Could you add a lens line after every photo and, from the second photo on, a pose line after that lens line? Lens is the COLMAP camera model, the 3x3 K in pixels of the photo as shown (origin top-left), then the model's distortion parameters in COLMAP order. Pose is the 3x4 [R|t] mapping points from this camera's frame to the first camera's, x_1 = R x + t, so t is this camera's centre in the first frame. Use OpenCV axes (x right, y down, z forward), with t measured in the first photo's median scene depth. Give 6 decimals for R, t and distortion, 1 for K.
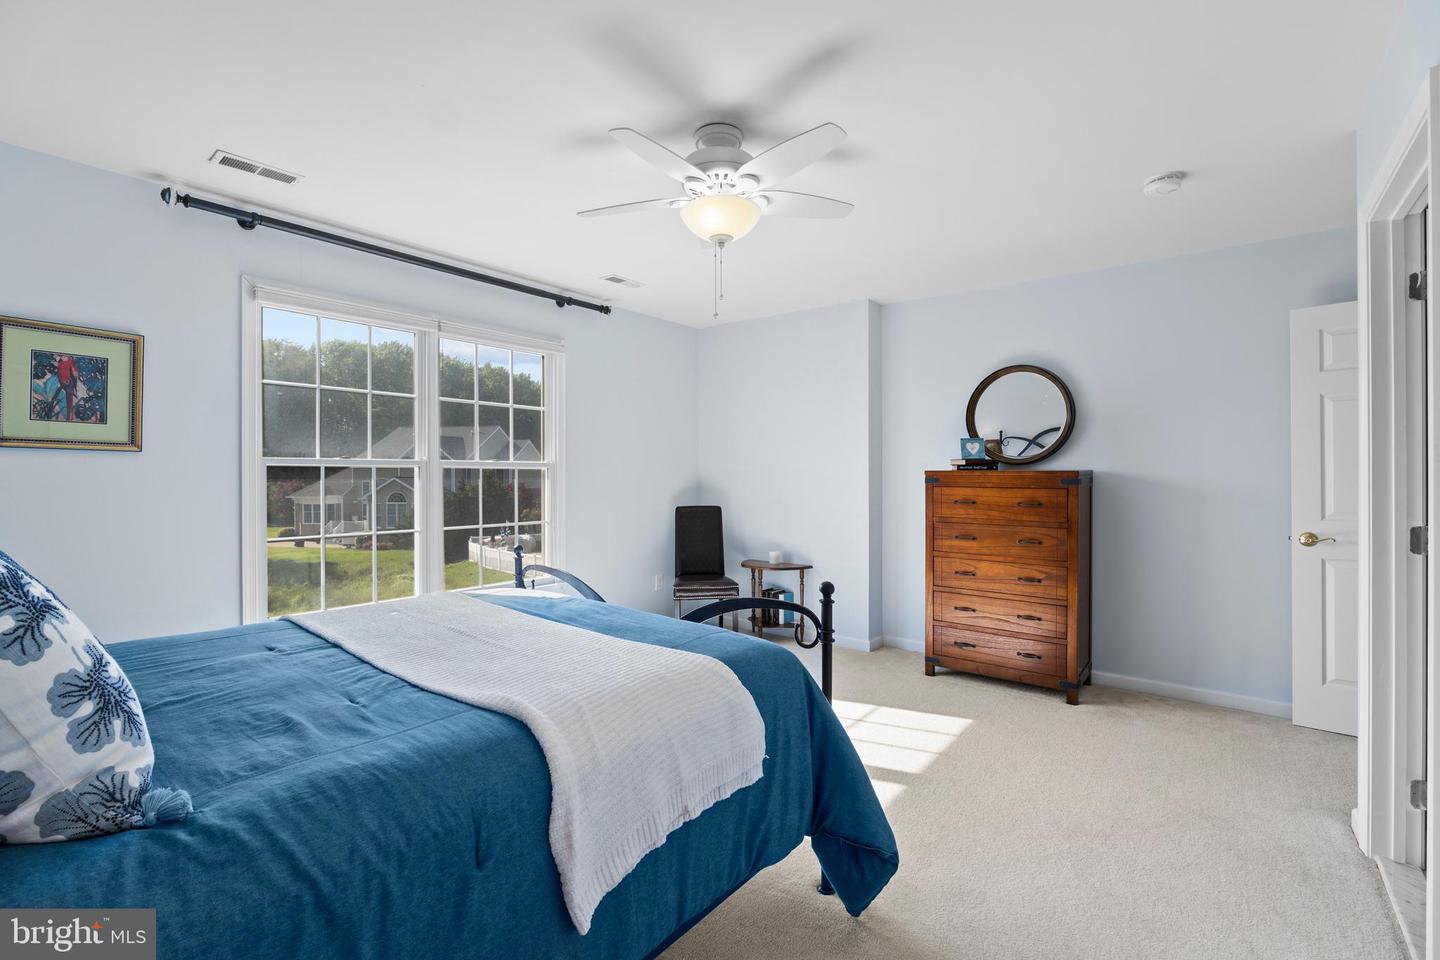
lens RADIAL K [[633.5, 0, 724.0], [0, 633.5, 479.3], [0, 0, 1]] dist [0.000428, 0.000041]
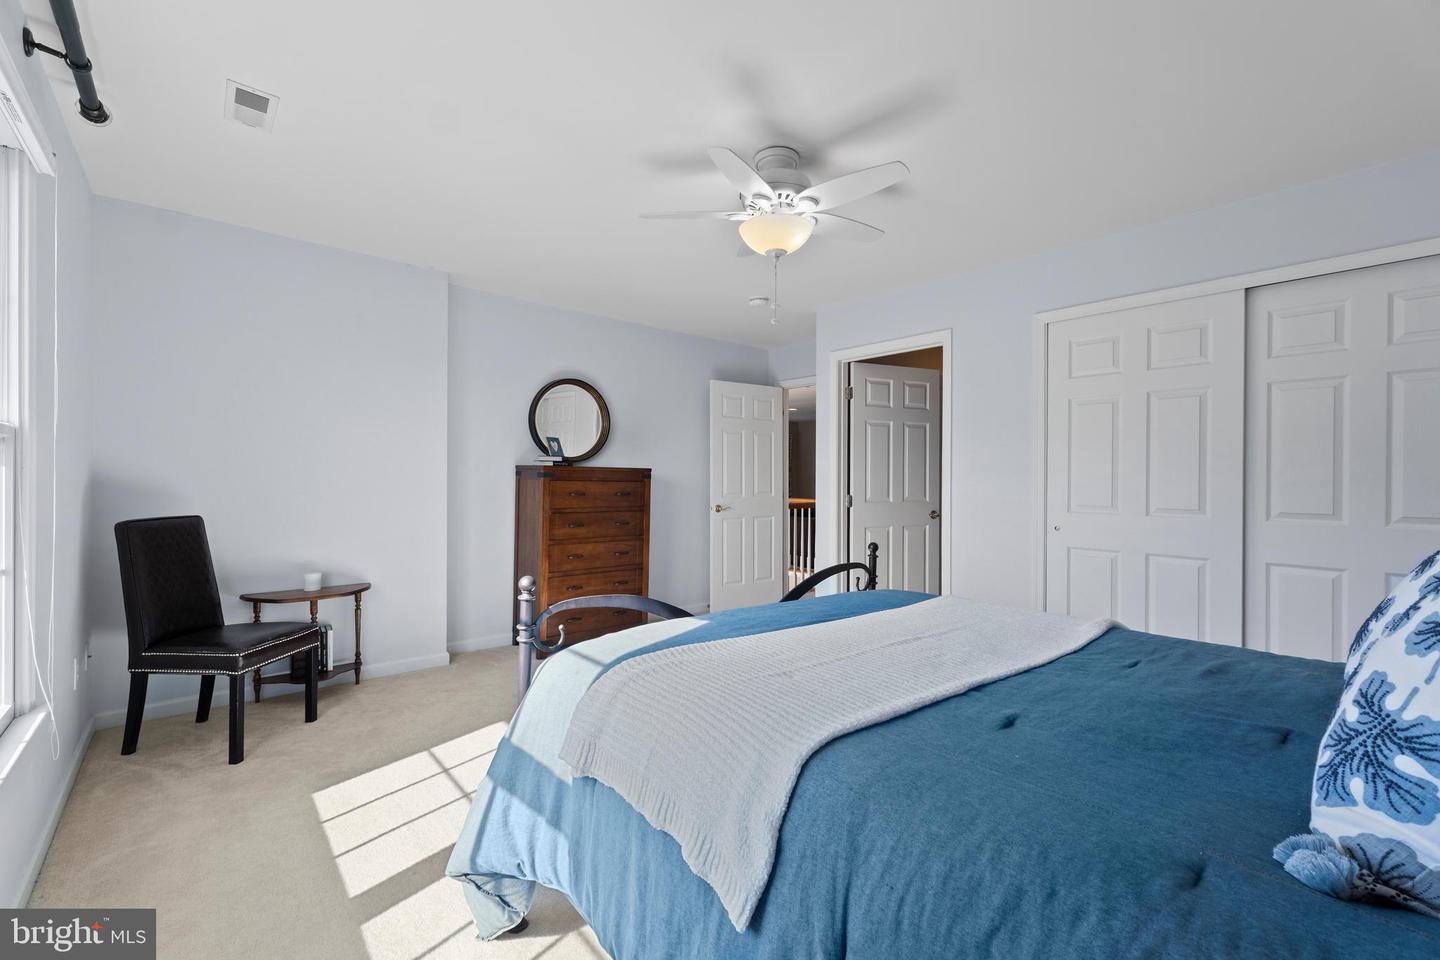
lens RADIAL K [[605.1, 0, 722.2], [0, 605.1, 478.6], [0, 0, 1]] dist [0.000603, 0.000025]
pose [[0.190515, 0.002500, 0.981681, -0.647427], [0.000255, 0.999997, -0.002596, 0.011546], [-0.981684, 0.000745, 0.190514, 0.543469]]
